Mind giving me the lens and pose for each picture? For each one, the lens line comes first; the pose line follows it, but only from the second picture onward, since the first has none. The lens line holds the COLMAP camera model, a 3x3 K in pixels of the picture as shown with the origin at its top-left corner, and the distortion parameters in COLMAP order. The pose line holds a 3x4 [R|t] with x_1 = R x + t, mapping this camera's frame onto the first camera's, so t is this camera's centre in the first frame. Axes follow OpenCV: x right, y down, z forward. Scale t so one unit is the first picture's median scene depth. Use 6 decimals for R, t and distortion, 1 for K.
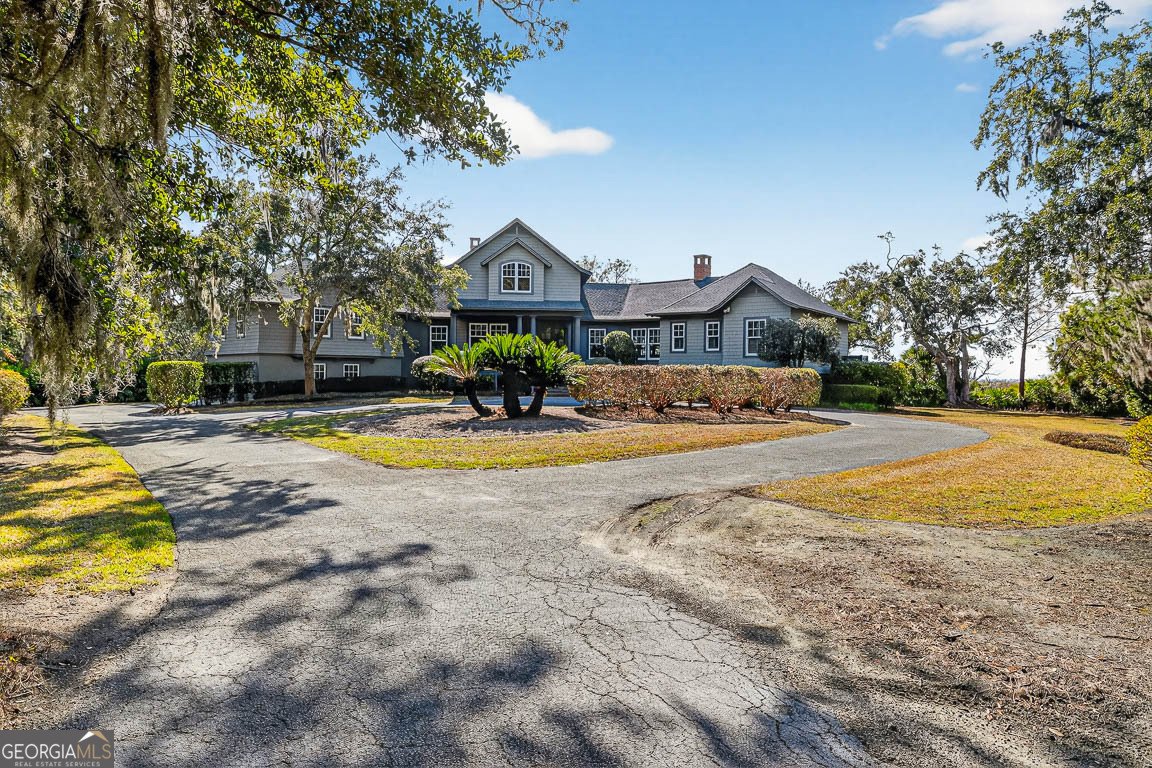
lens RADIAL K [[740.5, 0, 577.0], [0, 740.5, 376.3], [0, 0, 1]] dist [-0.005486, -0.000355]
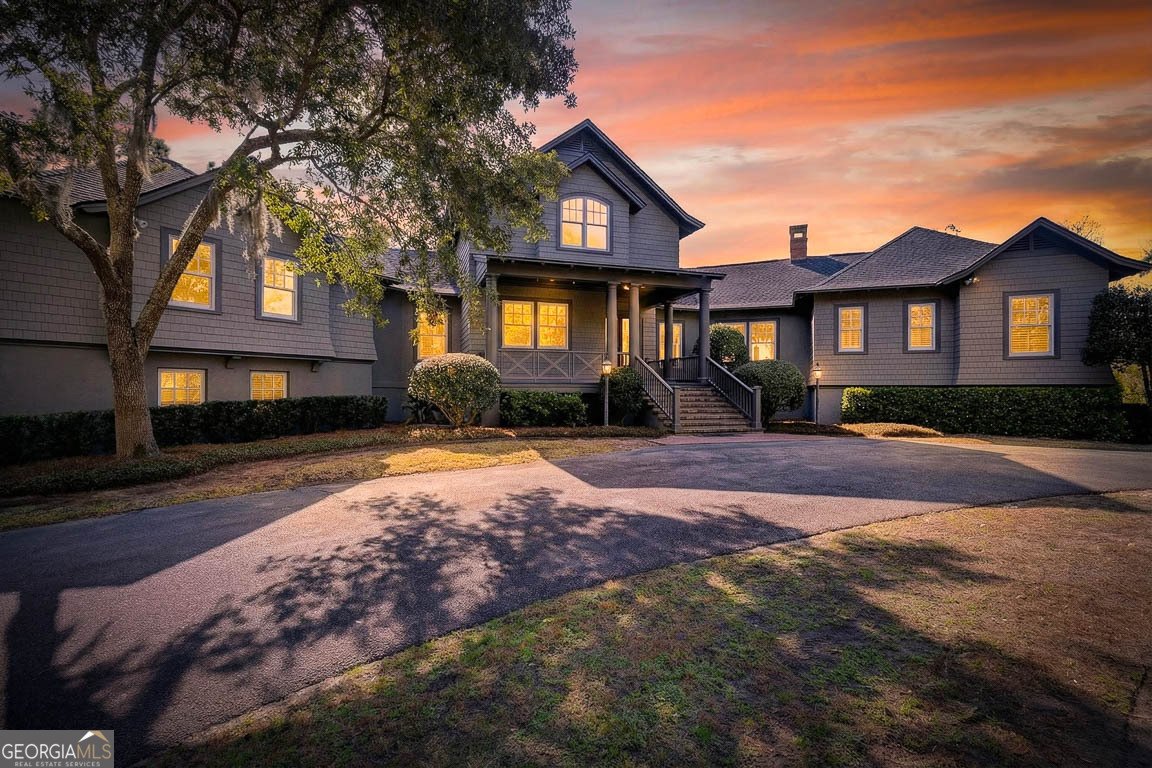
lens RADIAL K [[521.2, 0, 572.0], [0, 521.2, 385.1], [0, 0, 1]] dist [0.000883, -0.000435]
pose [[0.973603, -0.004756, 0.228197, -0.193122], [0.007252, 0.999923, -0.010101, -0.003559], [-0.228132, 0.011490, 0.973562, 0.635092]]
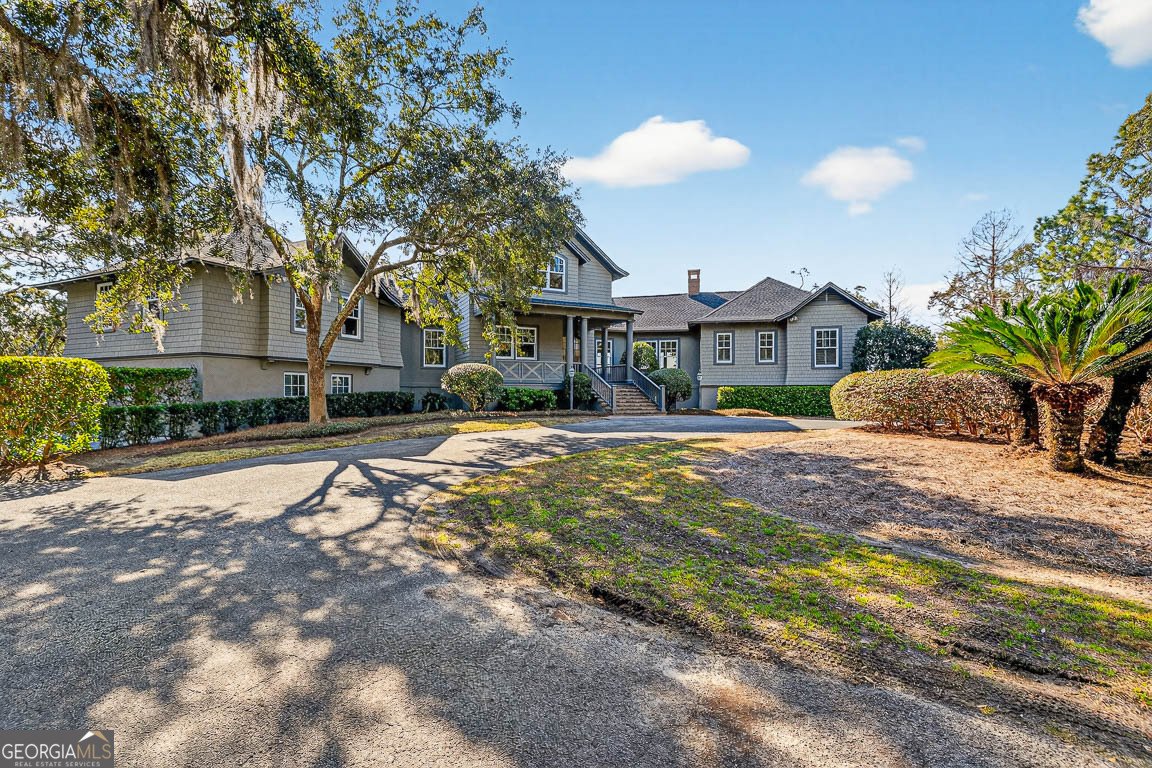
lens RADIAL K [[521.2, 0, 572.4], [0, 521.2, 392.5], [0, 0, 1]] dist [0.000883, -0.000435]
pose [[0.925783, -0.006964, 0.377991, -0.290293], [0.008681, 0.999958, -0.002838, 0.003236], [-0.377956, 0.005909, 0.925805, 0.471972]]
